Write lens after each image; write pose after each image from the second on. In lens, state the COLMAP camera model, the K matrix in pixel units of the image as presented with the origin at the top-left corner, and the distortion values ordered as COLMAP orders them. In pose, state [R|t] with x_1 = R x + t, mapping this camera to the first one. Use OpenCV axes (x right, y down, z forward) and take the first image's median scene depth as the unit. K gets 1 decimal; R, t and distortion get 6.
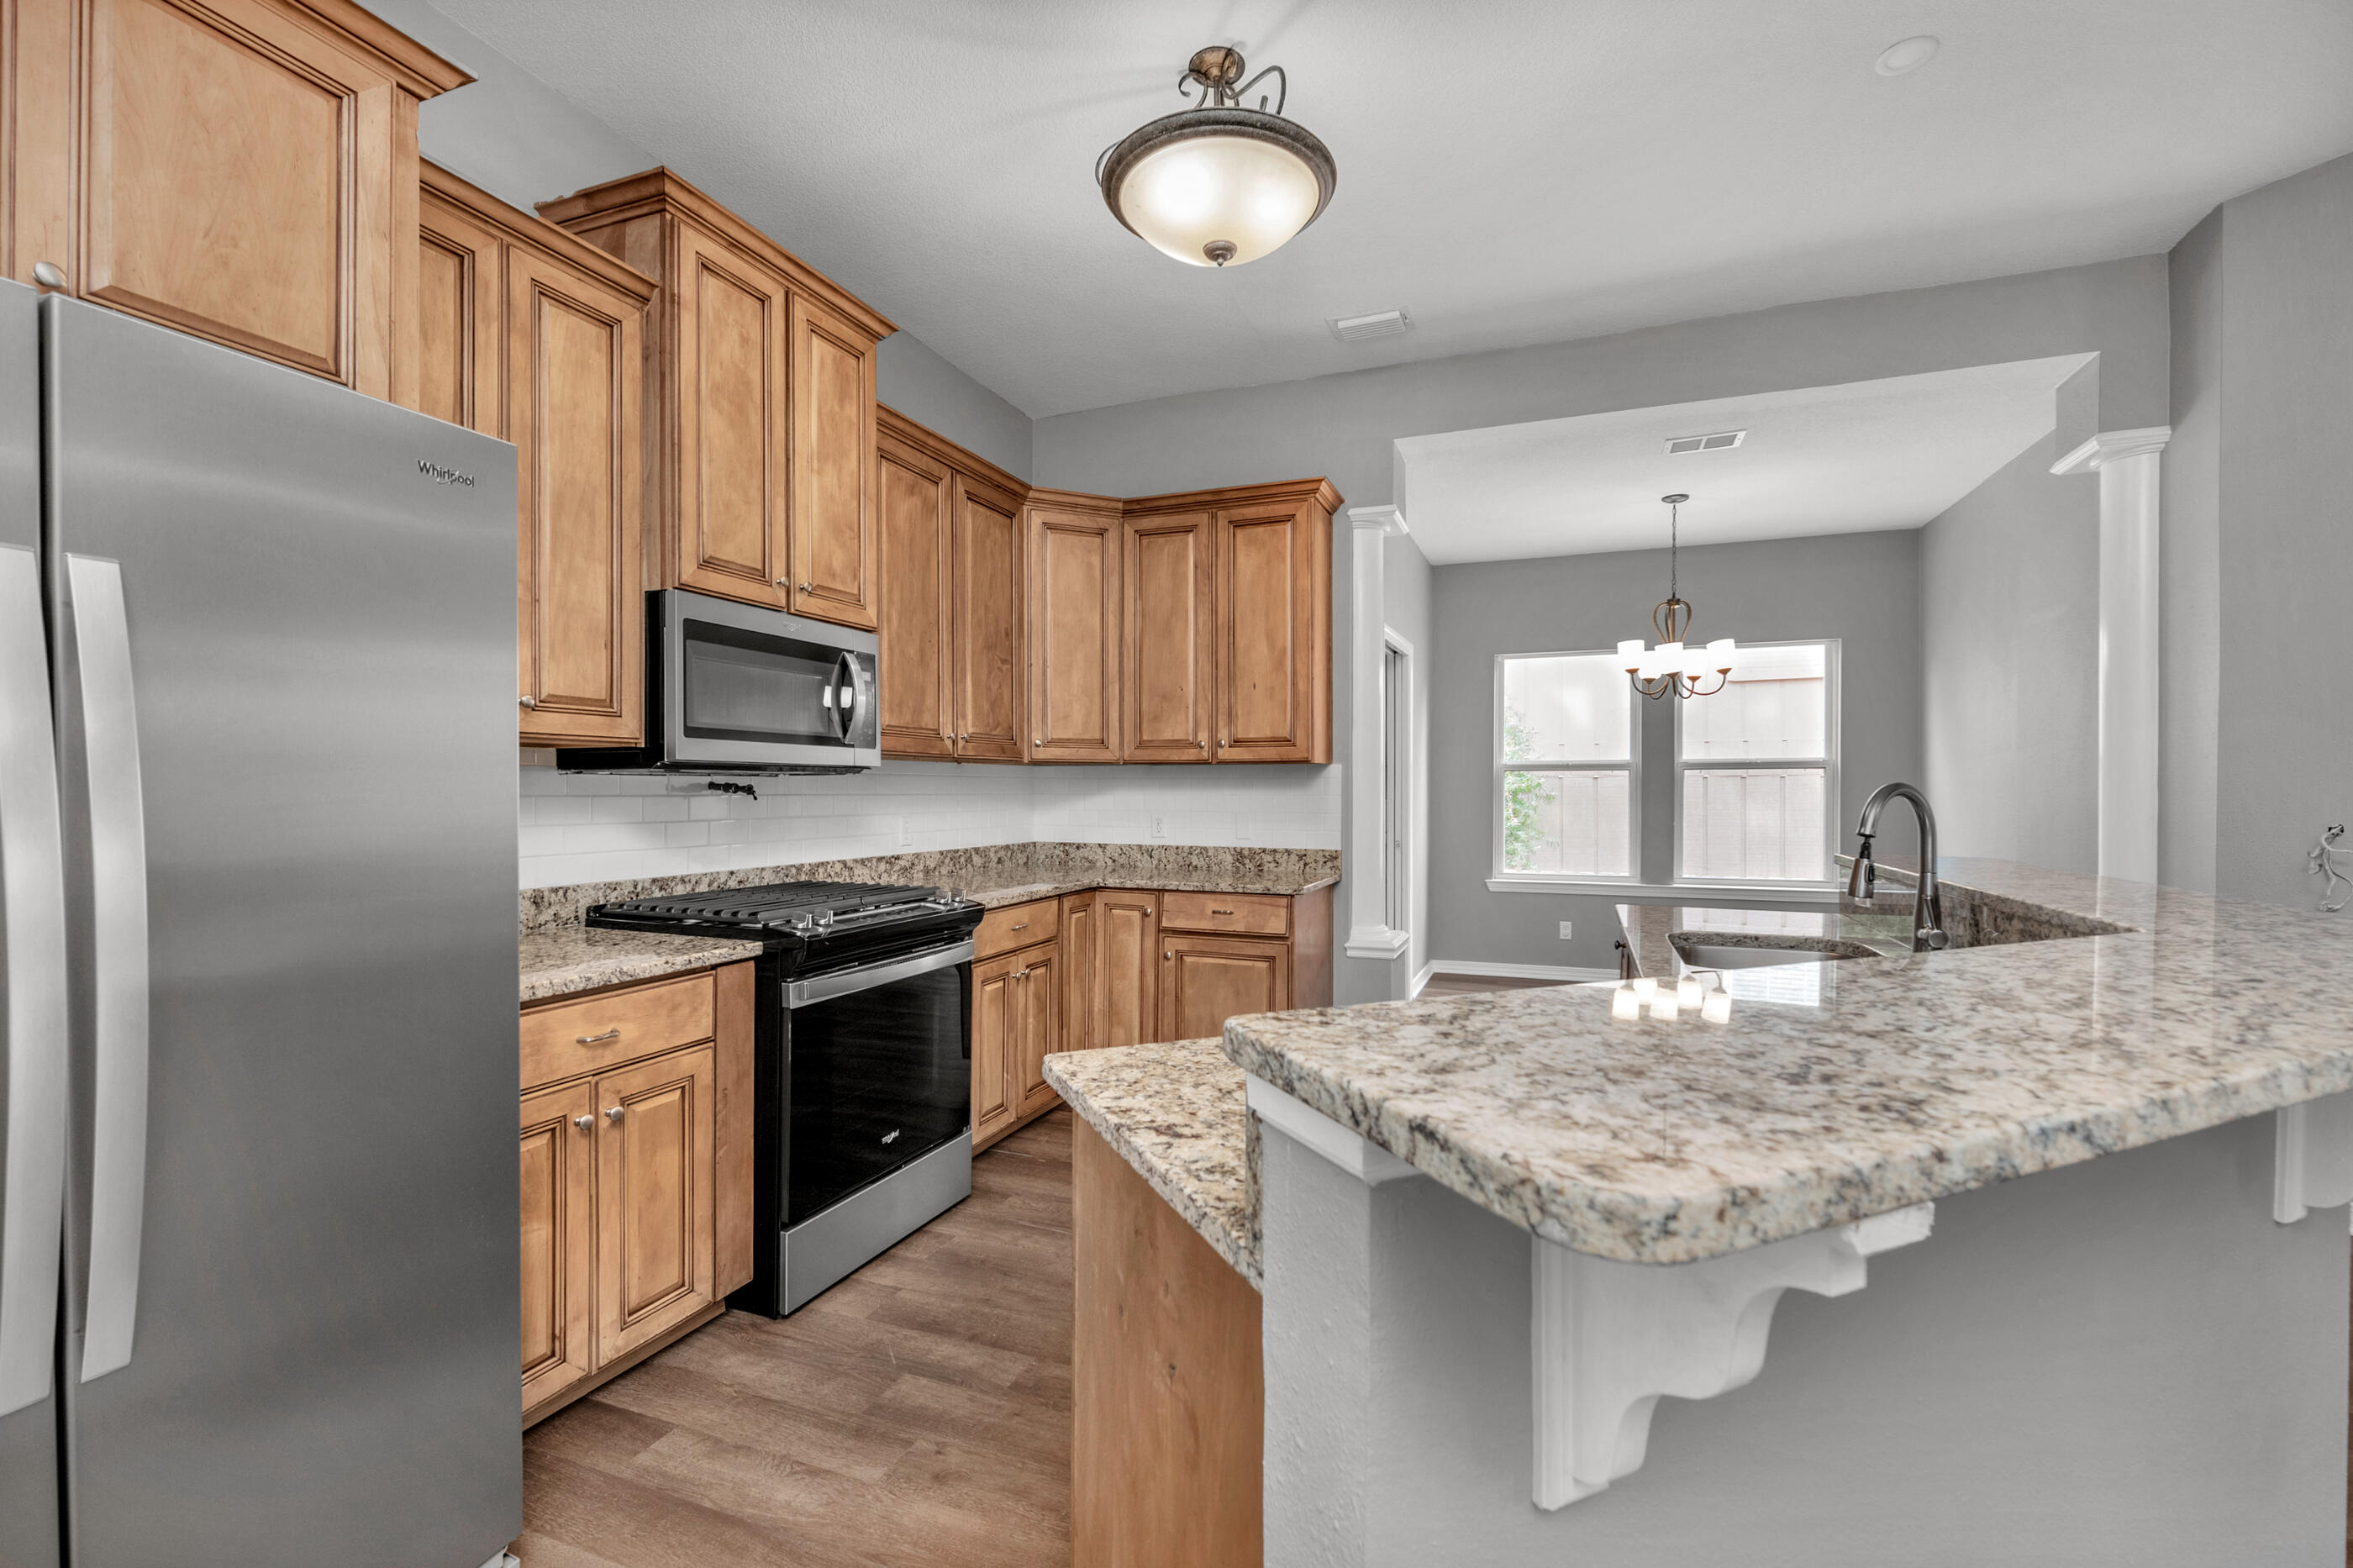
lens RADIAL K [[979.8, 0, 1192.6], [0, 979.8, 800.3], [0, 0, 1]] dist [0.000017, -0.003365]
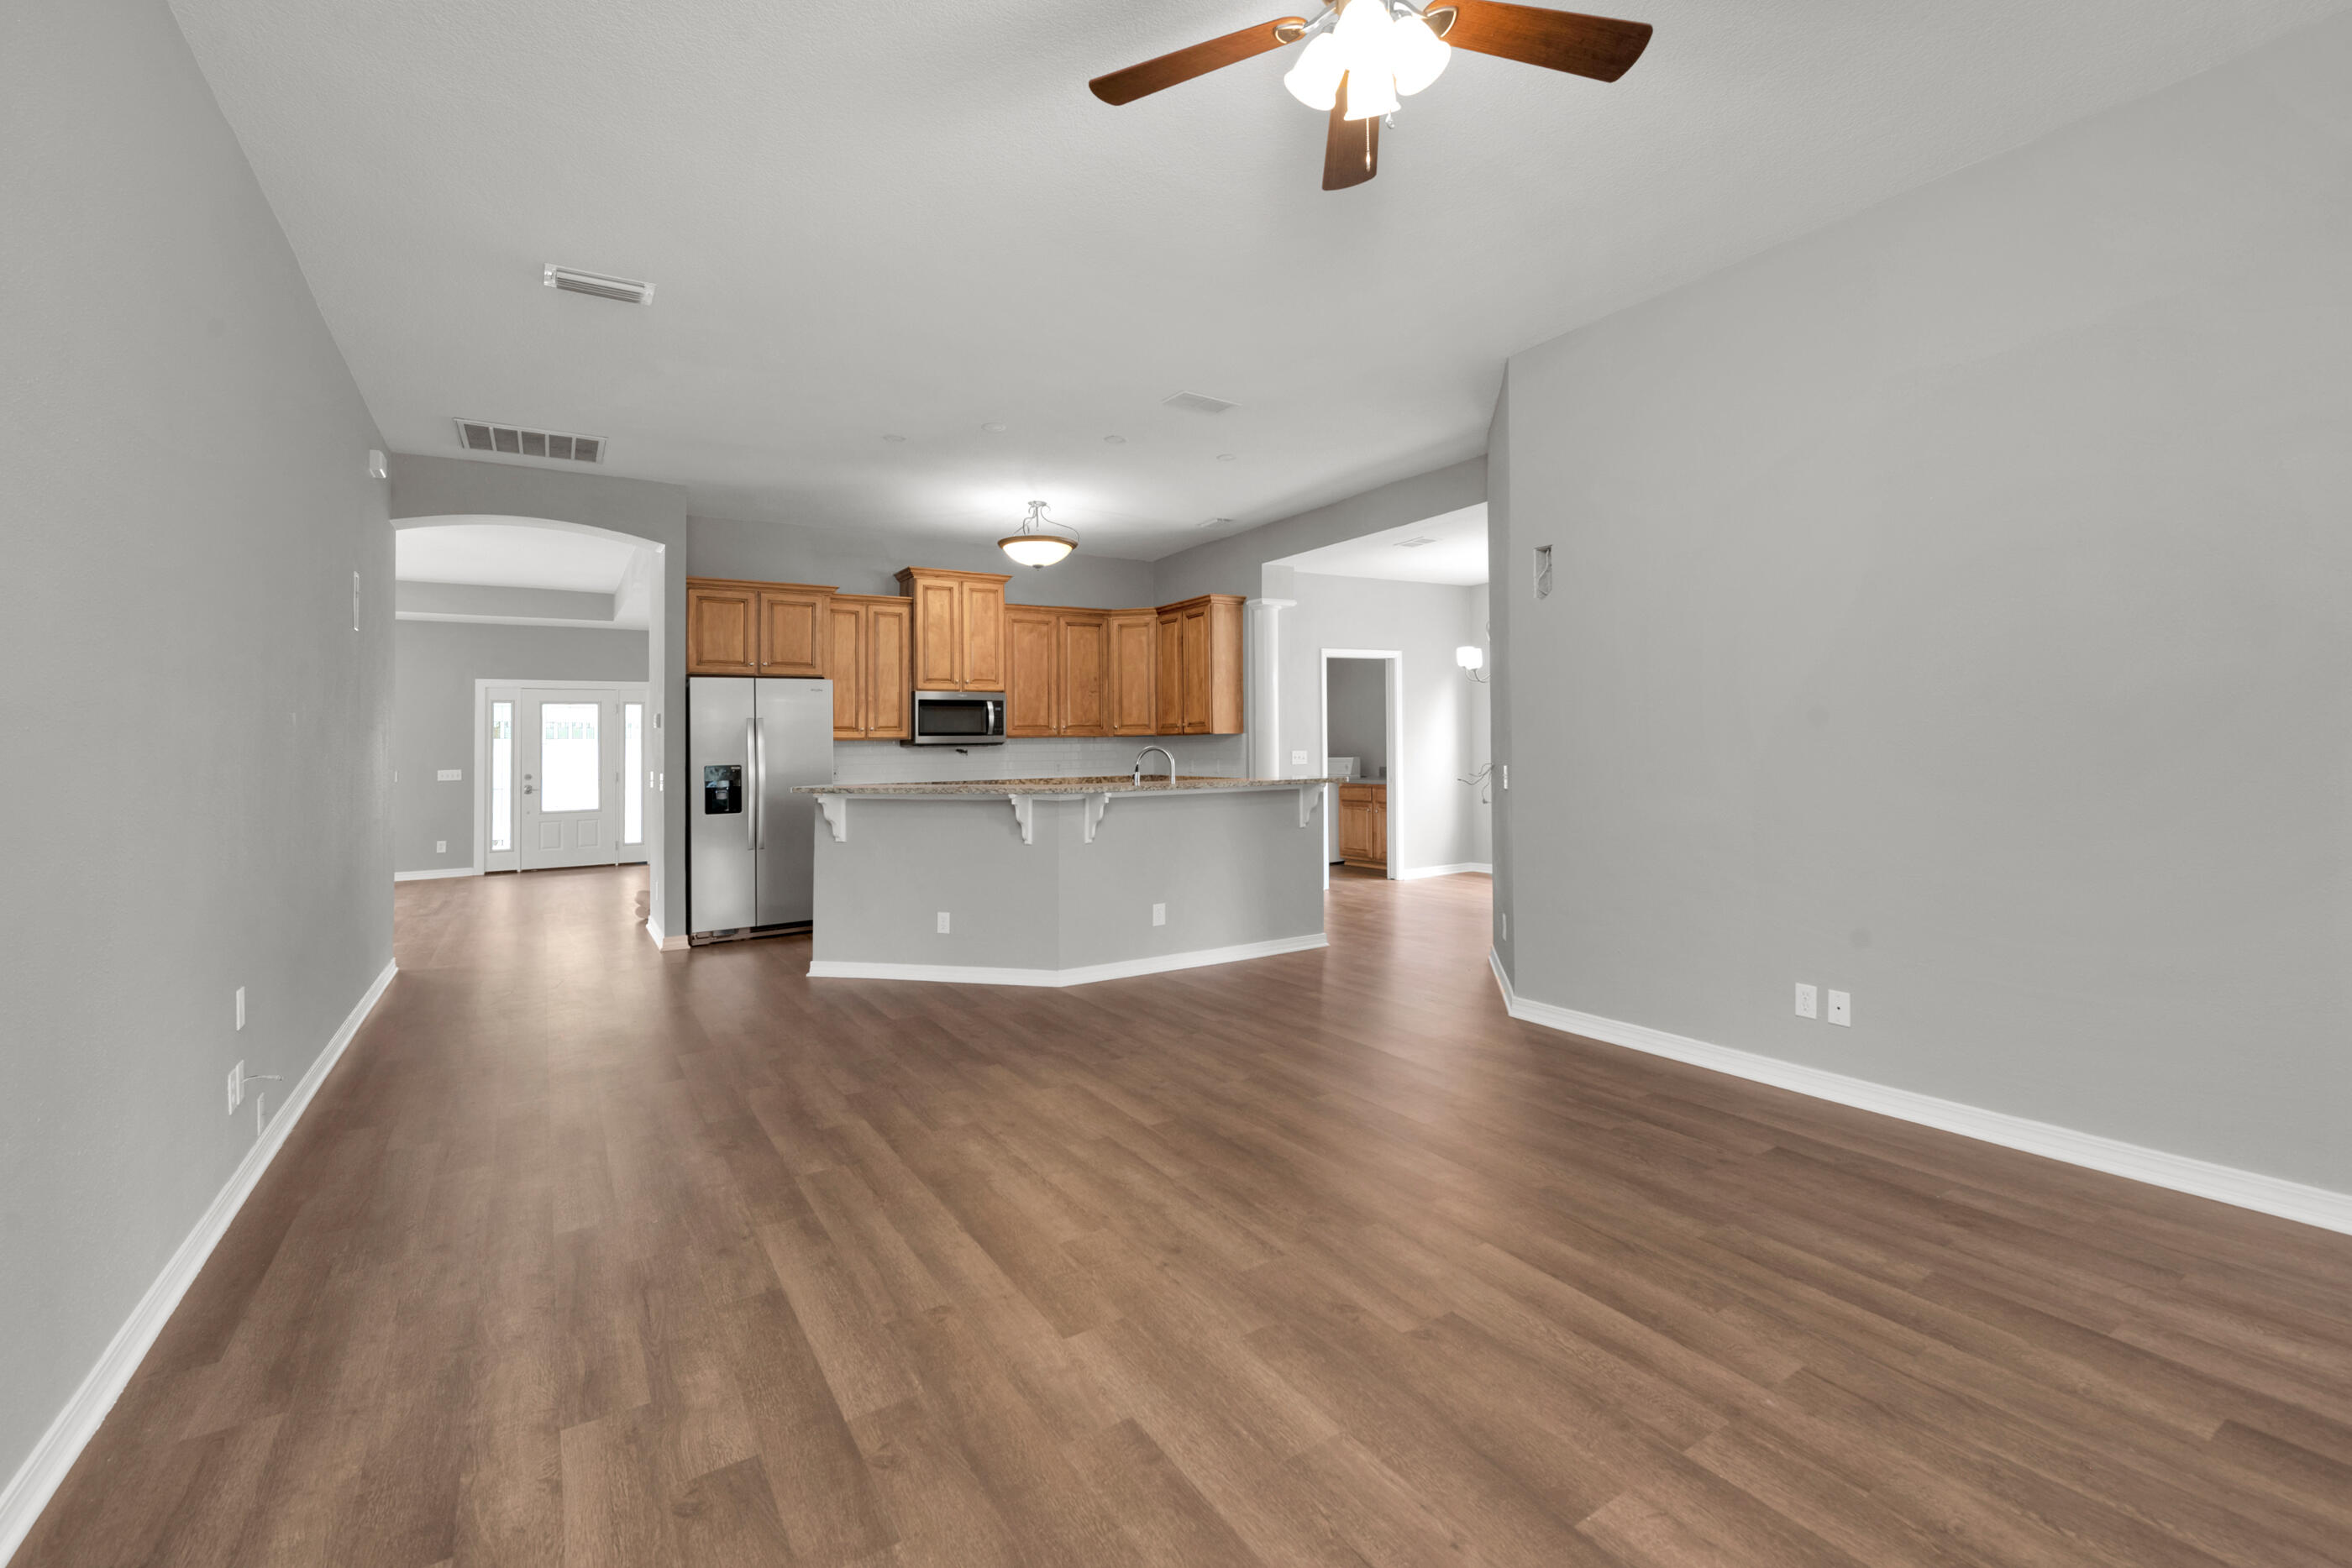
lens RADIAL K [[979.3, 0, 1172.9], [0, 979.3, 722.4], [0, 0, 1]] dist [0.000017, -0.003365]
pose [[0.794295, -0.027767, -0.606897, 1.411212], [0.008311, 0.999358, -0.034846, 0.006504], [0.607475, 0.022634, 0.794016, -0.708484]]
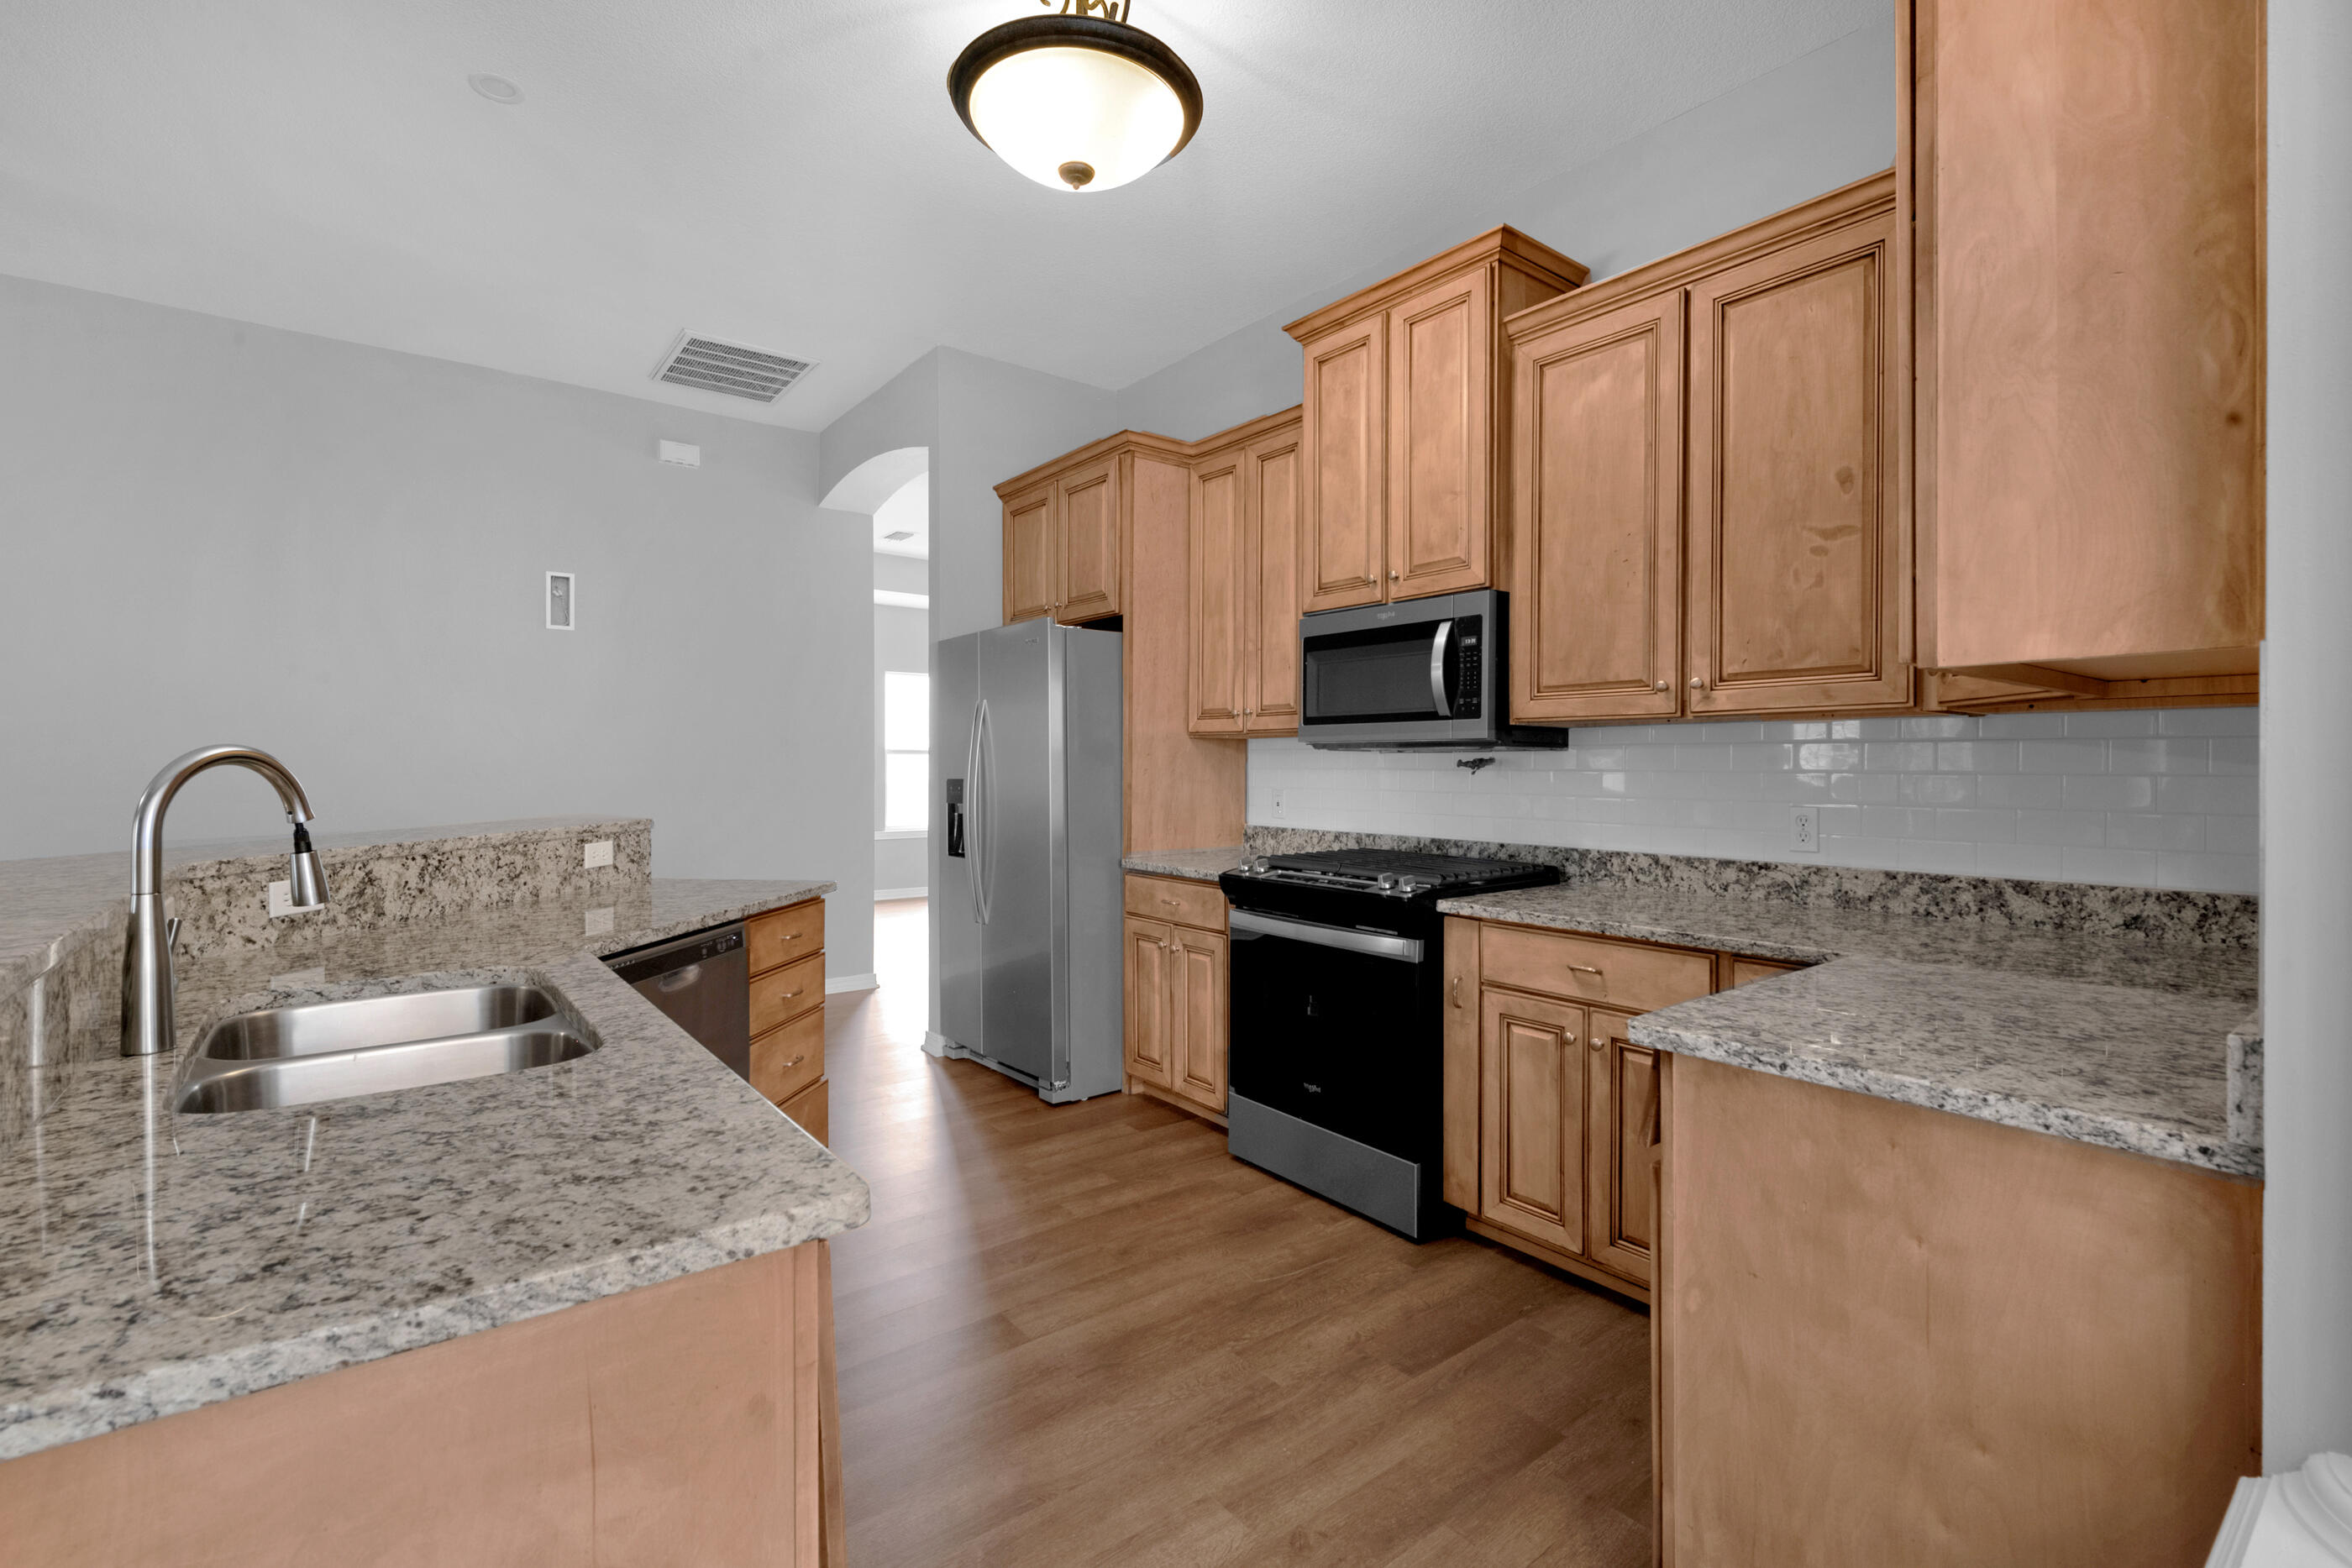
lens RADIAL K [[1068.8, 0, 1169.7], [0, 1068.8, 784.9], [0, 0, 1]] dist [-0.003056, -0.000409]
pose [[-0.519418, 0.013844, -0.854408, 0.566544], [-0.014668, 0.999577, 0.025114, -0.010679], [0.854394, 0.025577, -0.518996, 1.084940]]
